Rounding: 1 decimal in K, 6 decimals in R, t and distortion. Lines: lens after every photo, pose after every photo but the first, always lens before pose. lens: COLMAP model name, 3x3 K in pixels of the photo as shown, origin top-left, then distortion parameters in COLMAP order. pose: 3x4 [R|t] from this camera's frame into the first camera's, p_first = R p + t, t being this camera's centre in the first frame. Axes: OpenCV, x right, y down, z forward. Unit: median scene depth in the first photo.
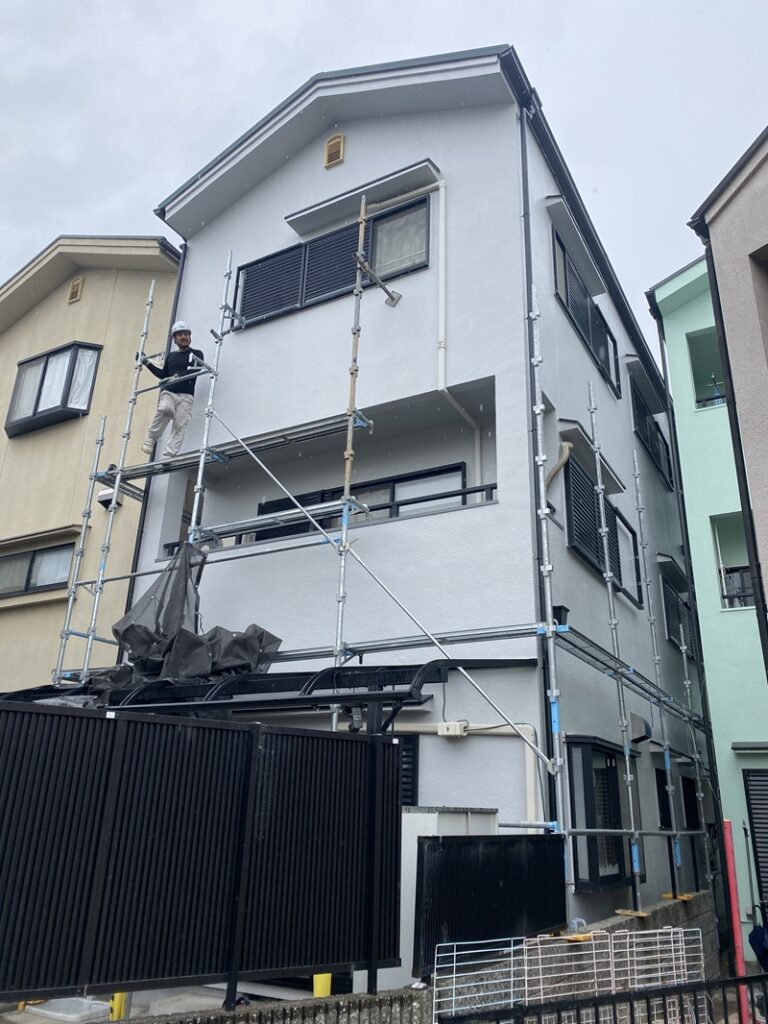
lens RADIAL K [[776.9, 0, 387.5], [0, 776.9, 506.8], [0, 0, 1]] dist [0.011201, 0.001660]
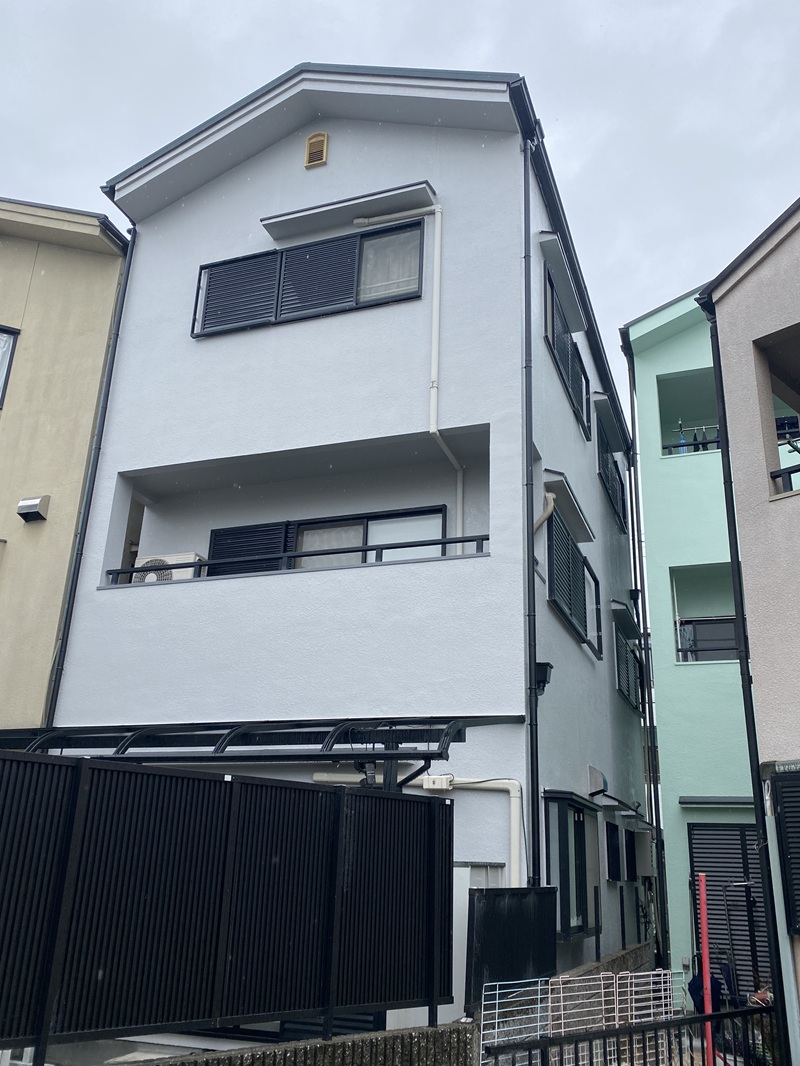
lens RADIAL K [[916.9, 0, 400.0], [0, 916.9, 533.0], [0, 0, 1]] dist [0.018780, -0.004054]
pose [[0.986035, 0.059398, 0.155586, -0.127456], [-0.063978, 0.997648, 0.024595, -0.045927], [-0.153759, -0.034206, 0.987516, -0.111572]]
